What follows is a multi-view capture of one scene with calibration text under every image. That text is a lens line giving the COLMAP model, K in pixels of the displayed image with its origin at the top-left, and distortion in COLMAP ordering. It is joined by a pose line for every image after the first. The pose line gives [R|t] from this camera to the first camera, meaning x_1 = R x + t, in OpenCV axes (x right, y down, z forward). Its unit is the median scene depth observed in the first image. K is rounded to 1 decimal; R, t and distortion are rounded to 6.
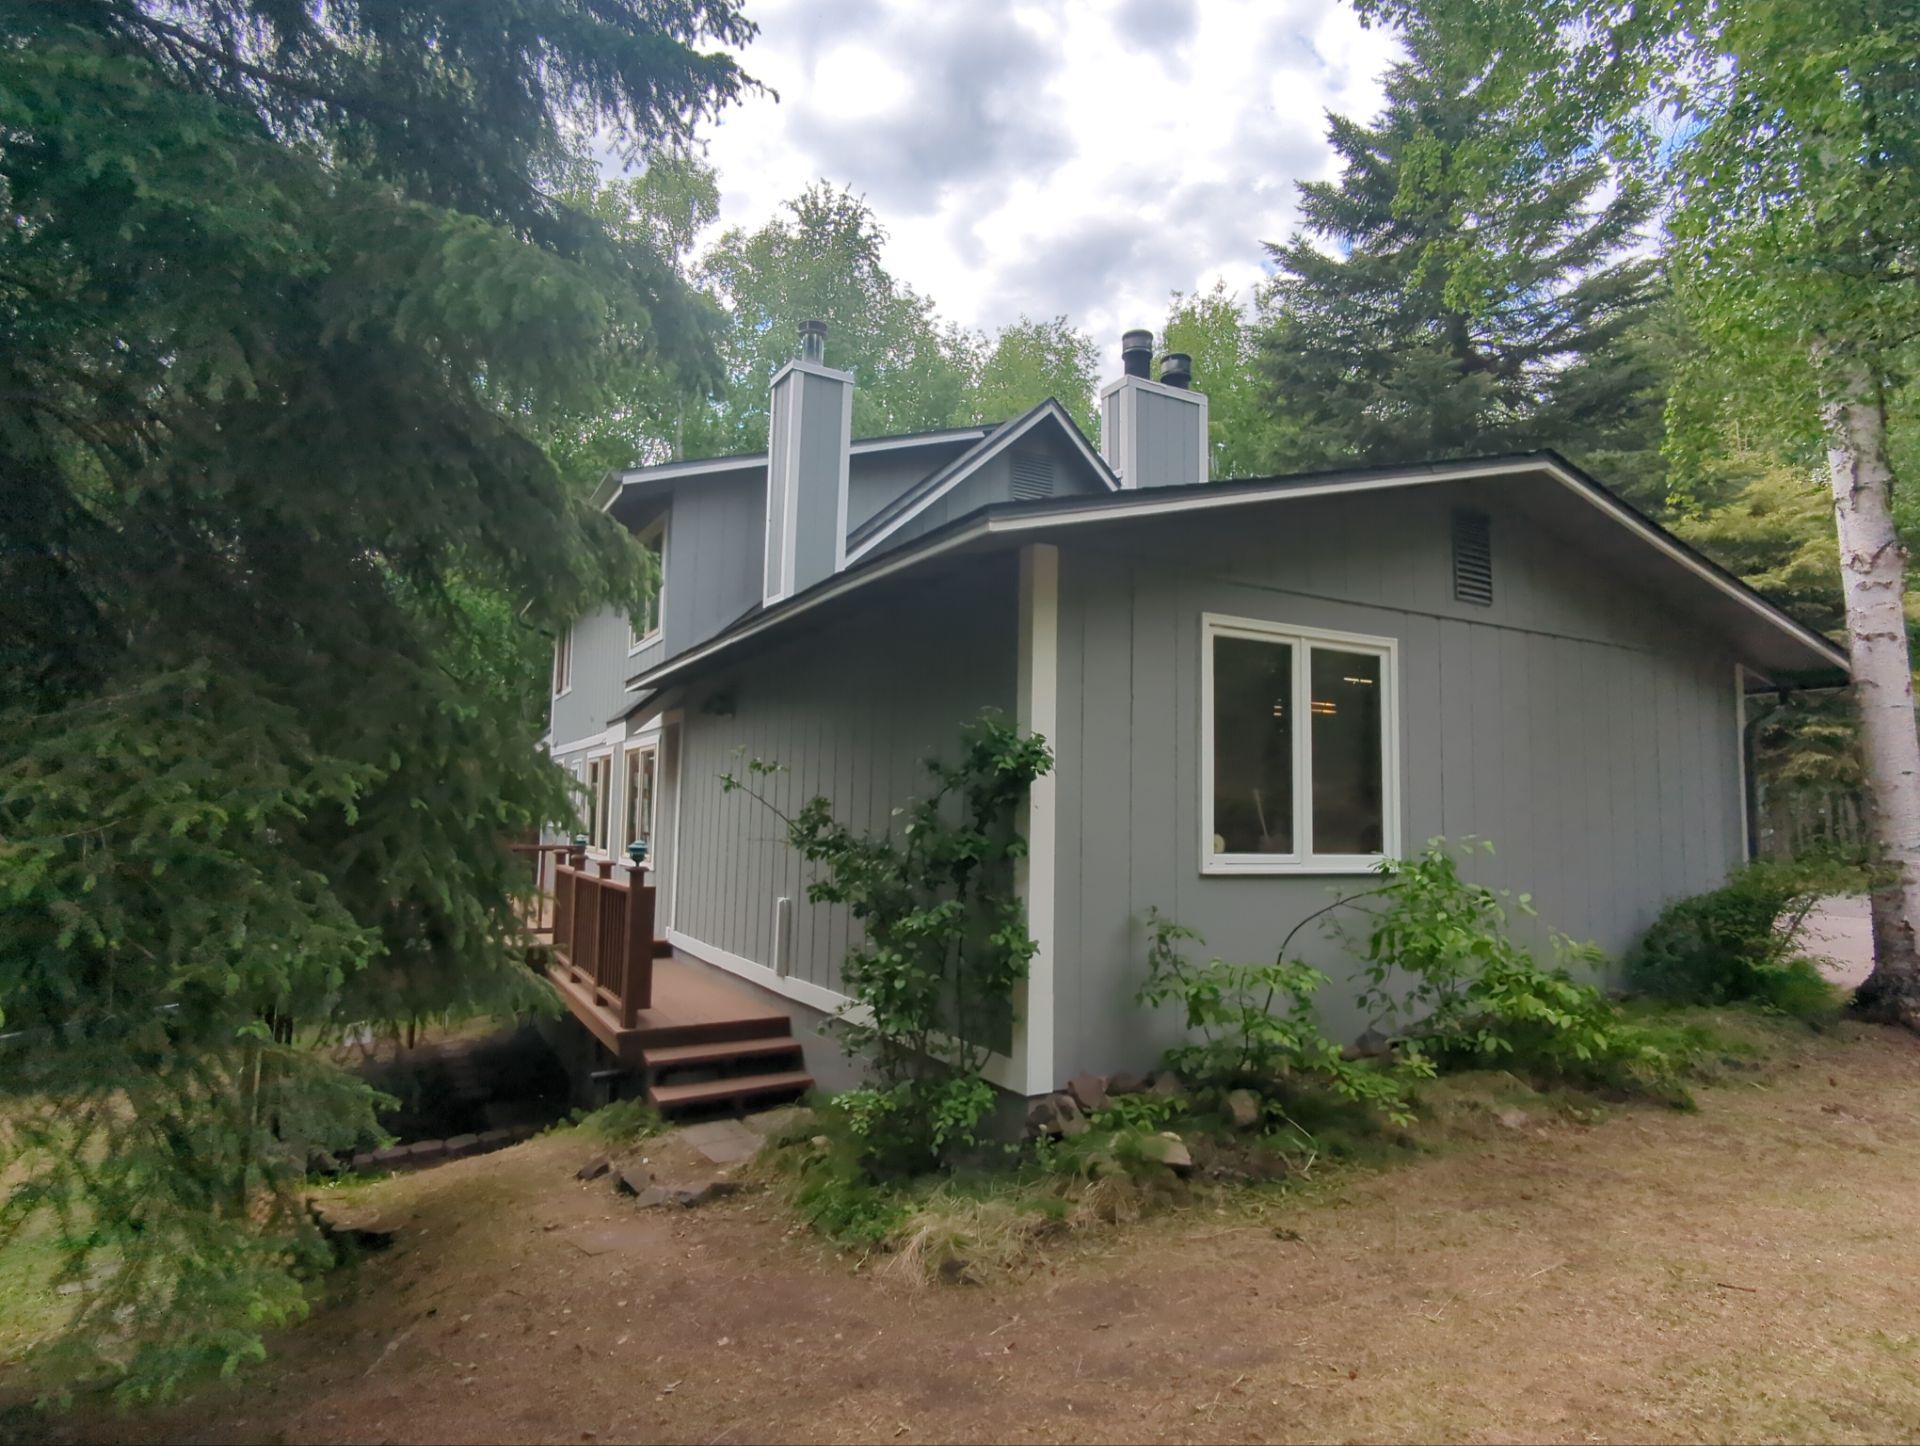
lens RADIAL K [[1068.5, 0, 962.4], [0, 1068.5, 720.9], [0, 0, 1]] dist [0.005255, 0.000220]
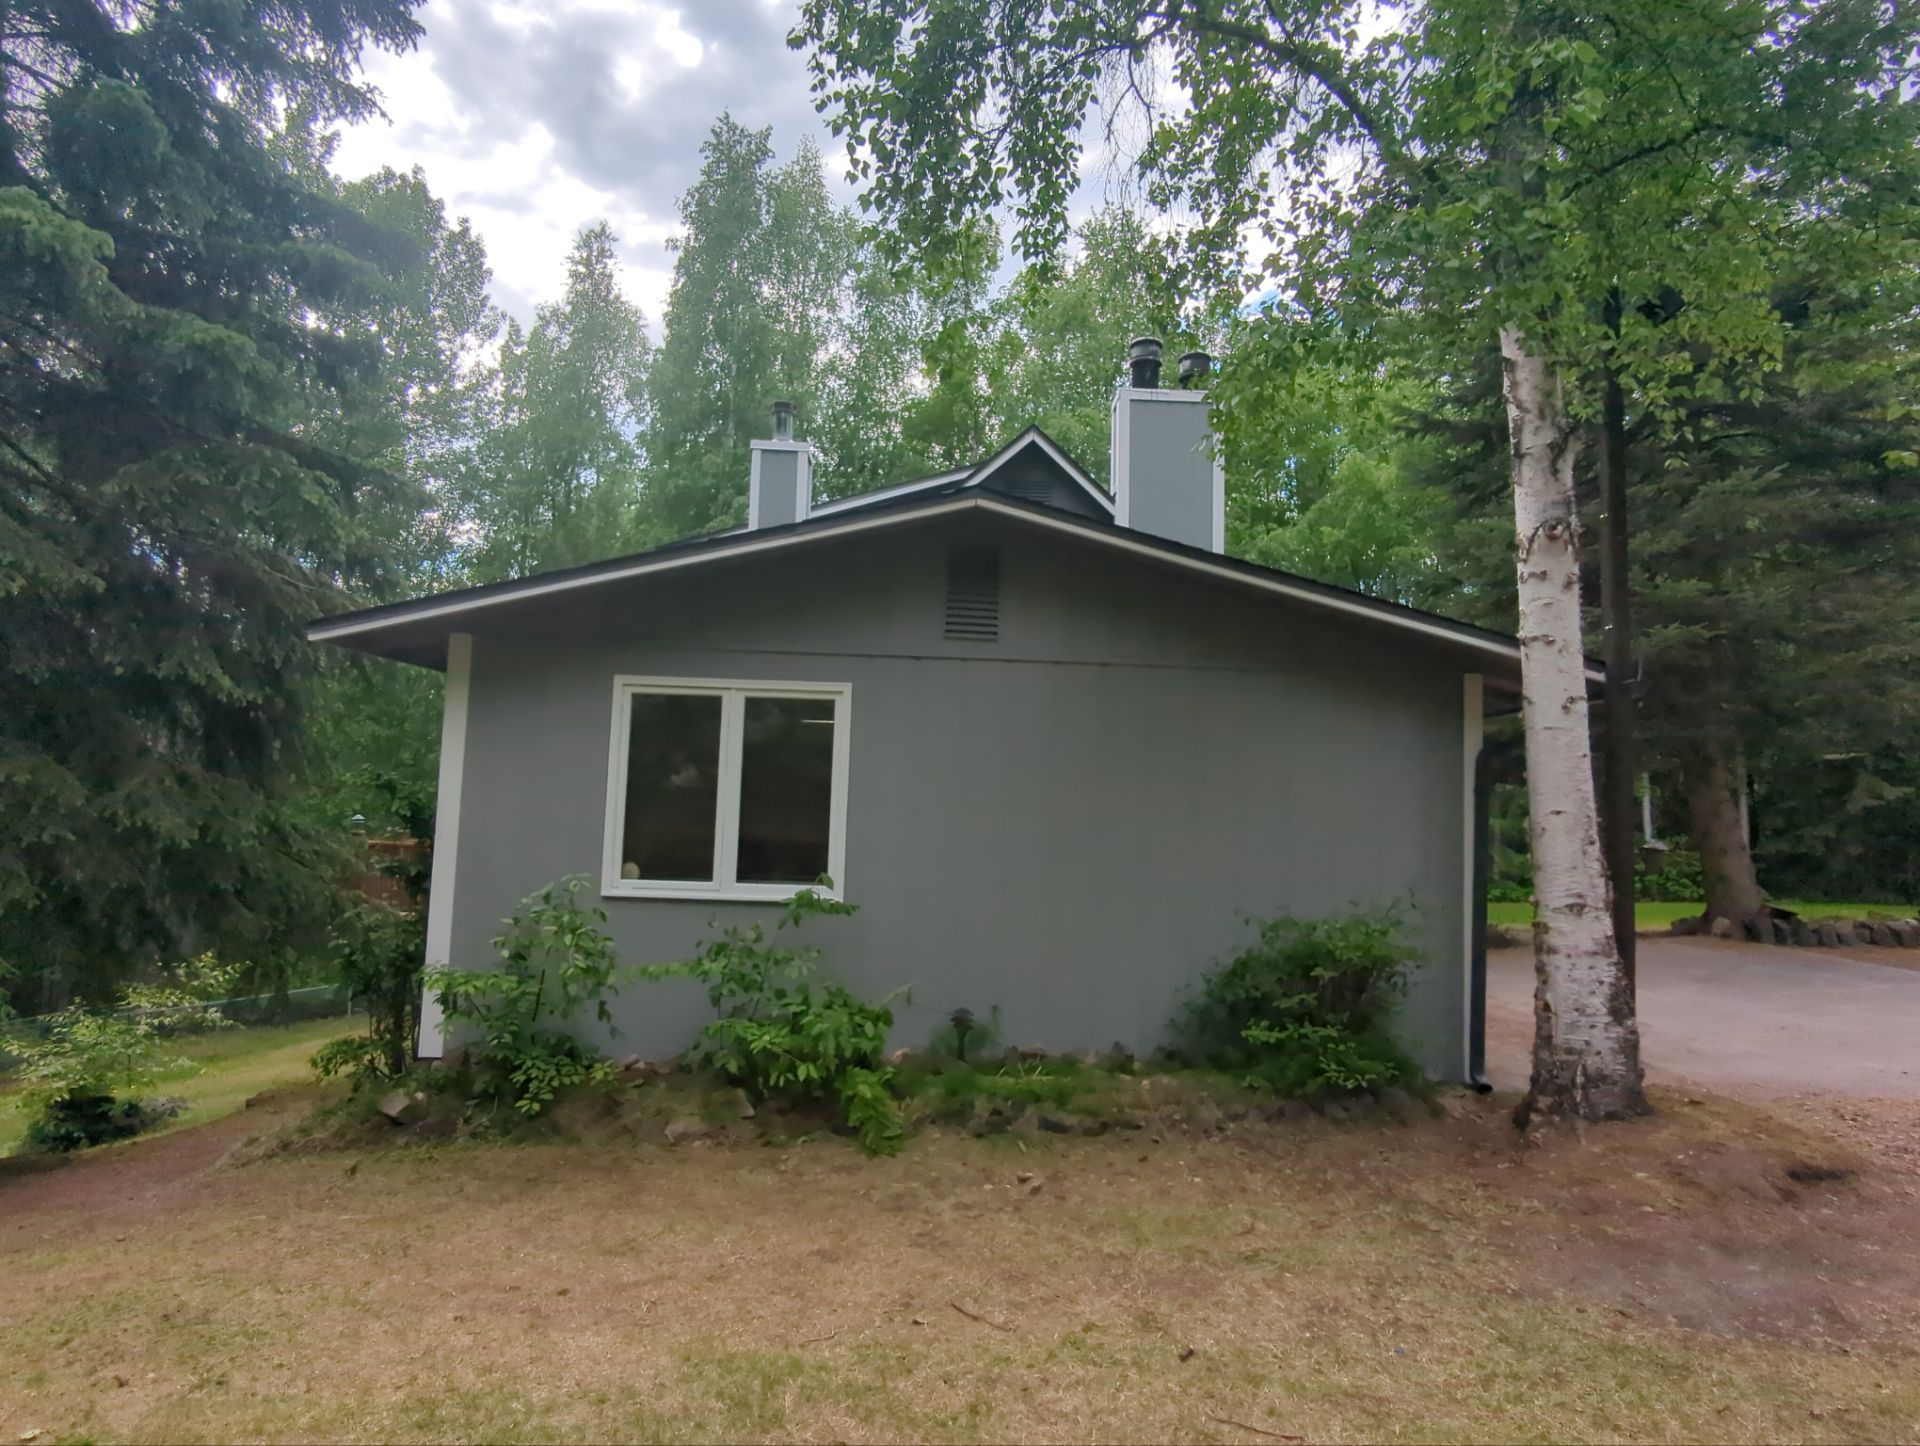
lens RADIAL K [[1068.5, 0, 962.4], [0, 1068.5, 720.9], [0, 0, 1]] dist [0.005255, 0.000220]
pose [[0.884151, -0.025821, -0.466488, 1.039413], [0.026265, 0.999640, -0.005551, -0.031580], [0.466463, -0.007344, 0.884510, 0.118962]]
